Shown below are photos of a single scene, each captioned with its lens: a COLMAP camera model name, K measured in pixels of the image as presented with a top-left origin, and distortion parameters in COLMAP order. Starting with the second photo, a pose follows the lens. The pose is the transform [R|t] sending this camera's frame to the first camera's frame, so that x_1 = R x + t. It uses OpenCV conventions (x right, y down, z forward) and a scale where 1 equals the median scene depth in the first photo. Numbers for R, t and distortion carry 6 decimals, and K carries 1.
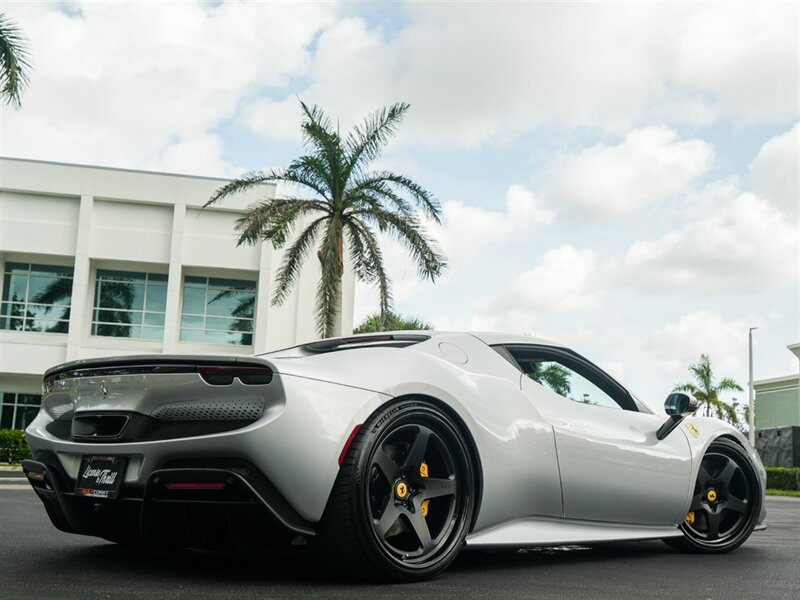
lens RADIAL K [[1038.0, 0, 472.5], [0, 1038.0, 297.9], [0, 0, 1]] dist [-0.017850, -0.006816]
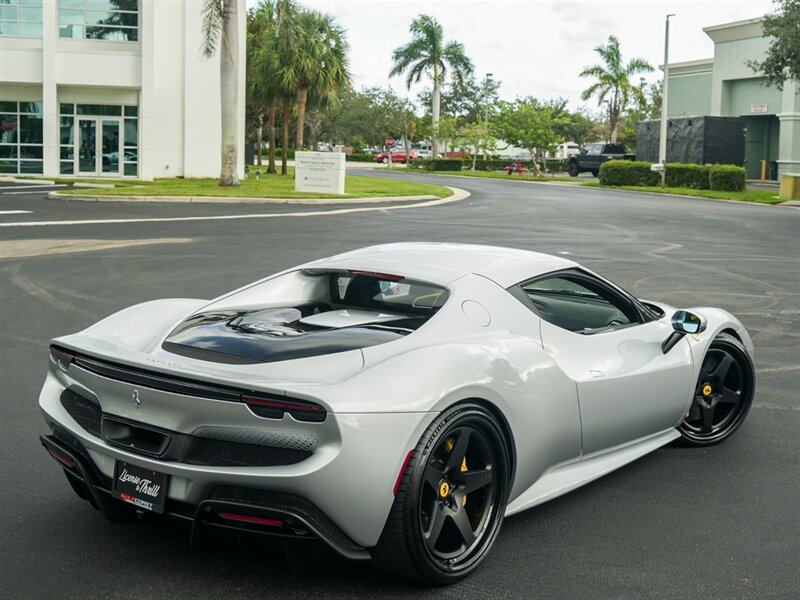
lens RADIAL K [[1081.9, 0, 399.3], [0, 1081.9, 252.0], [0, 0, 1]] dist [0.001702, -0.002271]
pose [[0.999486, -0.013365, 0.029150, -0.097179], [0.005410, 0.966260, 0.257512, -0.213961], [-0.031608, -0.257221, 0.965835, 0.035545]]
